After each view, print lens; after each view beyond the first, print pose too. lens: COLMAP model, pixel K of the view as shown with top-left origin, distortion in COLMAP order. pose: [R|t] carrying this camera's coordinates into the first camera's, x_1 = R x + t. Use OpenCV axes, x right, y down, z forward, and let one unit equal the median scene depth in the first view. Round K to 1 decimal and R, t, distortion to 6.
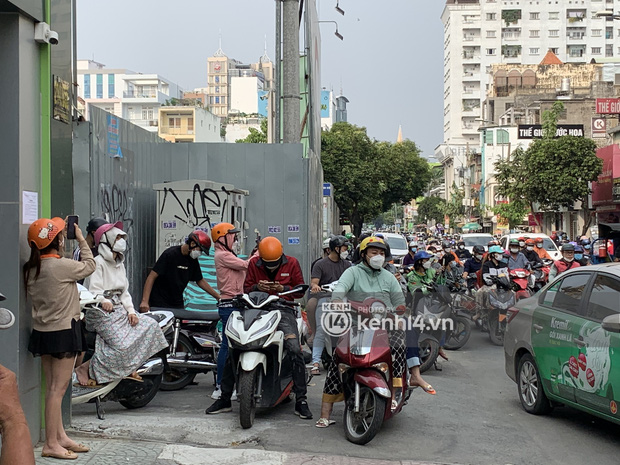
lens RADIAL K [[1065.2, 0, 309.9], [0, 1065.2, 232.8], [0, 0, 1]] dist [0.001155, 0.000000]
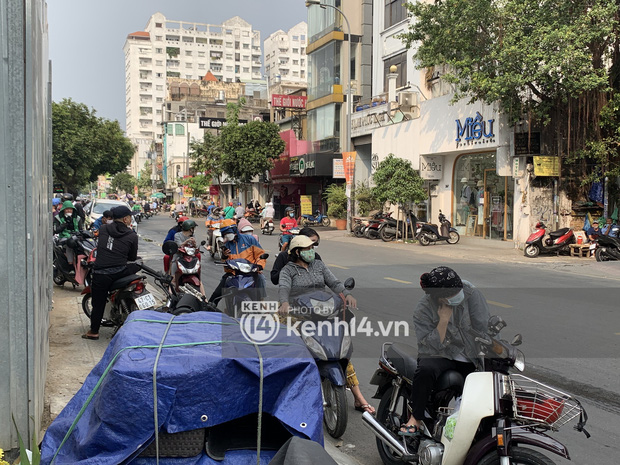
lens RADIAL K [[669.1, 0, 310.2], [0, 669.1, 232.0], [0, 0, 1]] dist [0.045925, 0.000000]
pose [[0.920990, -0.013934, 0.389338, -0.000341], [-0.004415, 0.998923, 0.046196, 0.000083], [-0.389562, -0.044265, 0.919936, 0.126197]]
